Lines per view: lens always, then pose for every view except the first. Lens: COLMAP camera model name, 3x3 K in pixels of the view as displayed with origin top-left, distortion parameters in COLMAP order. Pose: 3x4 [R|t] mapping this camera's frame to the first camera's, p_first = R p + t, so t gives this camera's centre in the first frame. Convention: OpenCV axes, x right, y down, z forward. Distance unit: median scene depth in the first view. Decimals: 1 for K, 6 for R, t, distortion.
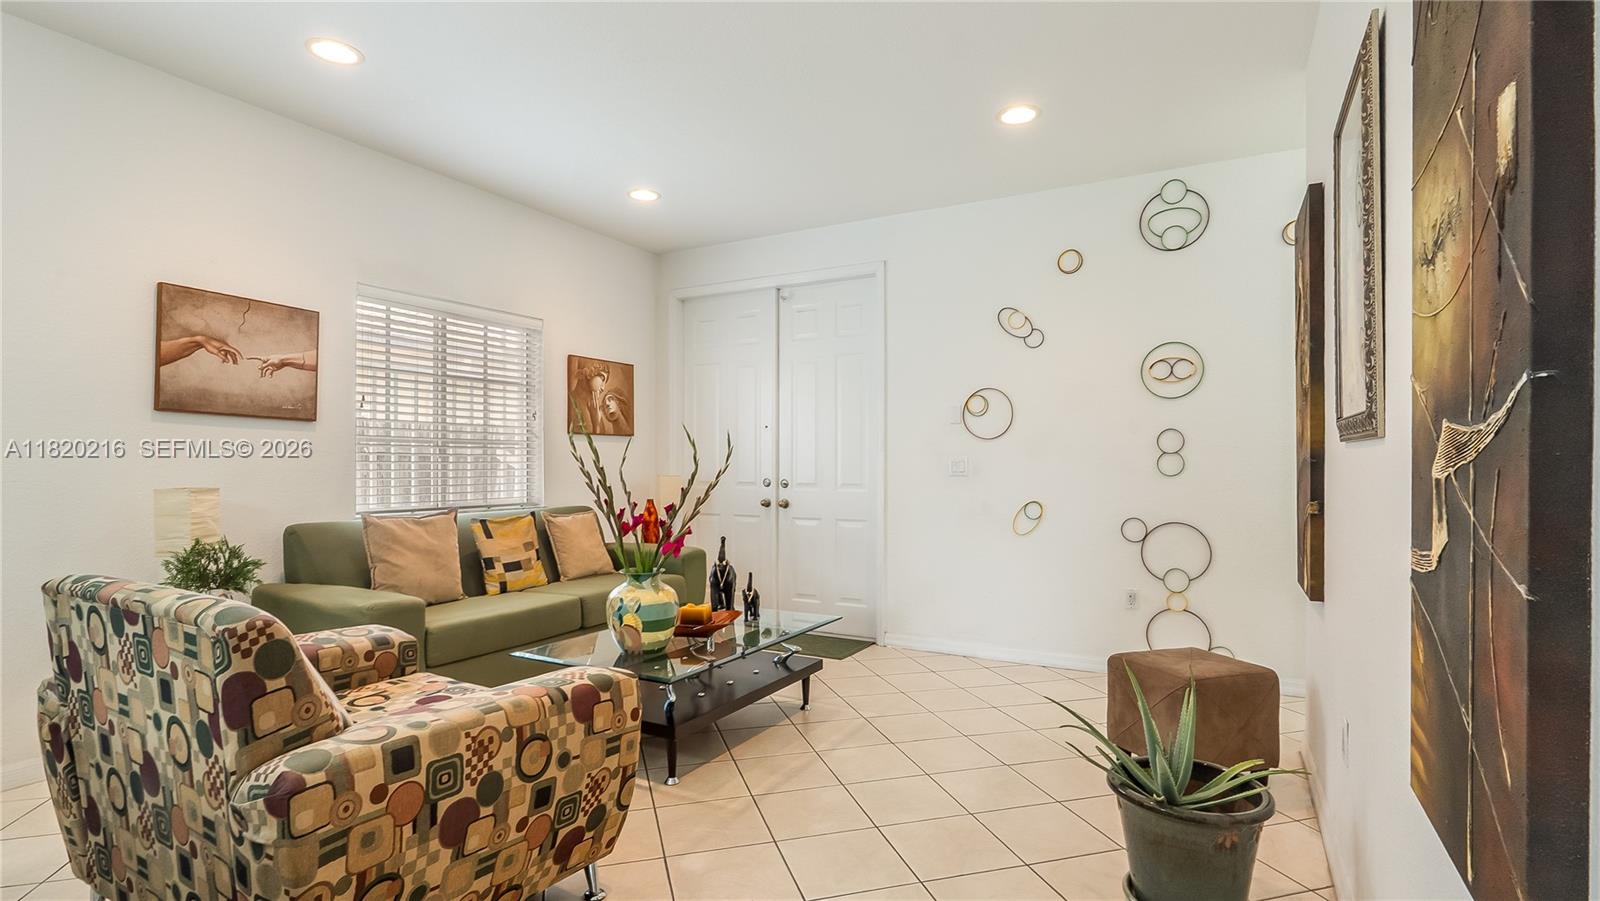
lens RADIAL K [[764.9, 0, 800.8], [0, 764.9, 471.8], [0, 0, 1]] dist [-0.002420, -0.000644]
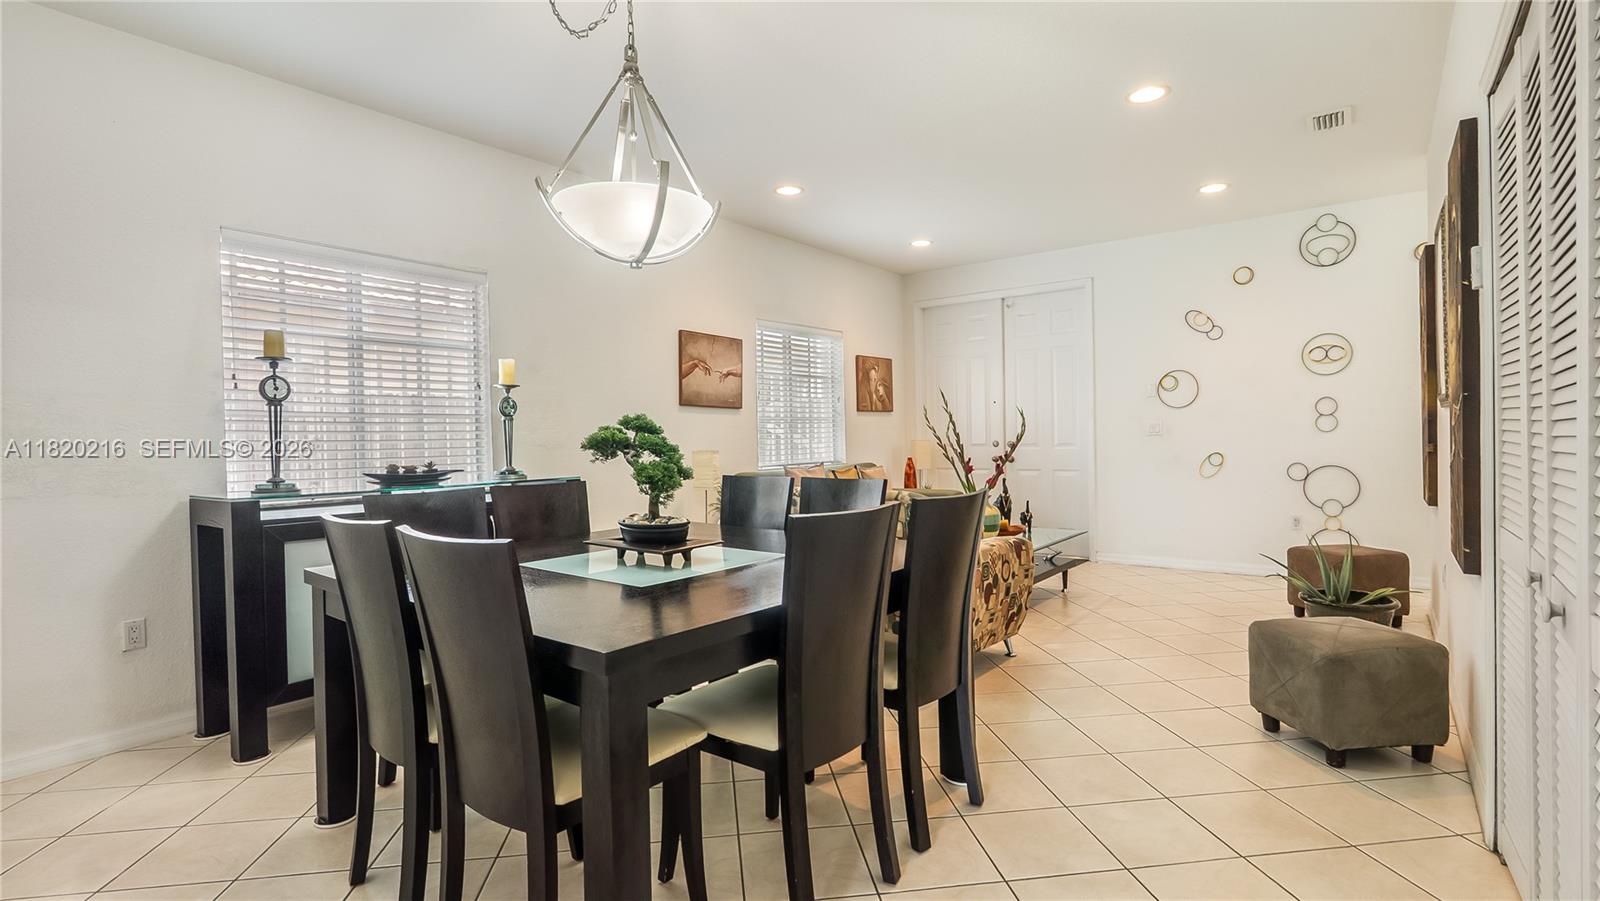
lens RADIAL K [[750.7, 0, 806.7], [0, 750.7, 450.7], [0, 0, 1]] dist [0.003067, 0.001067]
pose [[0.989950, -0.018606, -0.140189, -0.248885], [0.020598, 0.999706, 0.012775, 0.003287], [0.139911, -0.015534, 0.990042, -0.462043]]
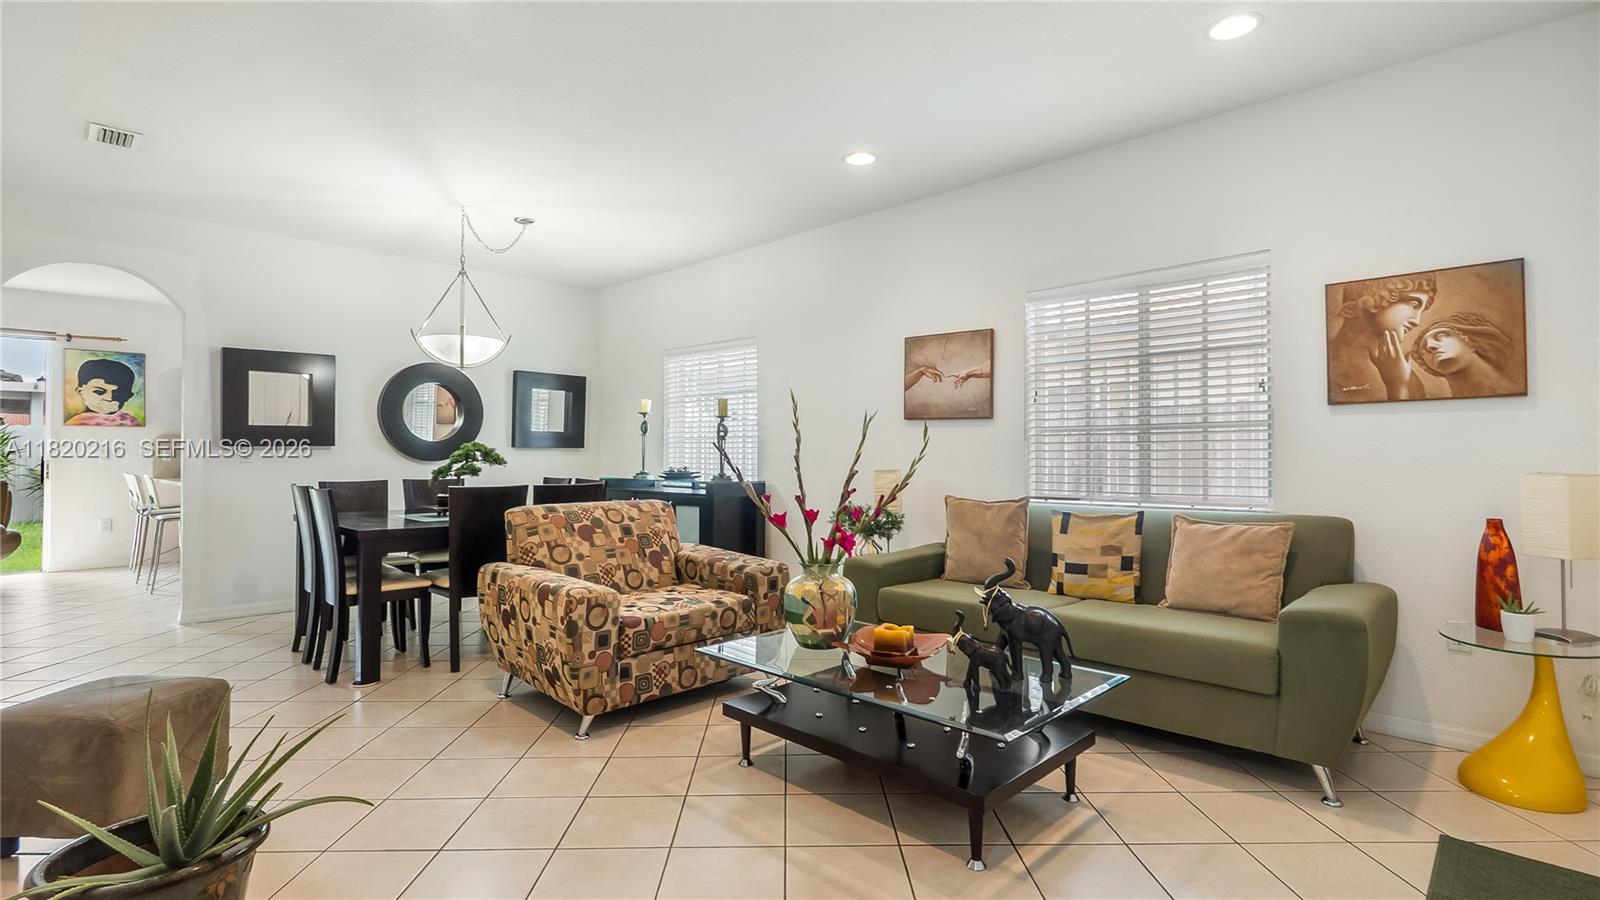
lens RADIAL K [[750.7, 0, 806.7], [0, 750.7, 450.2], [0, 0, 1]] dist [0.003067, 0.001067]
pose [[-0.249915, -0.005979, -0.968249, 0.526356], [-0.006101, 0.999971, -0.004601, -0.006897], [0.968248, 0.004757, -0.249945, 0.888172]]
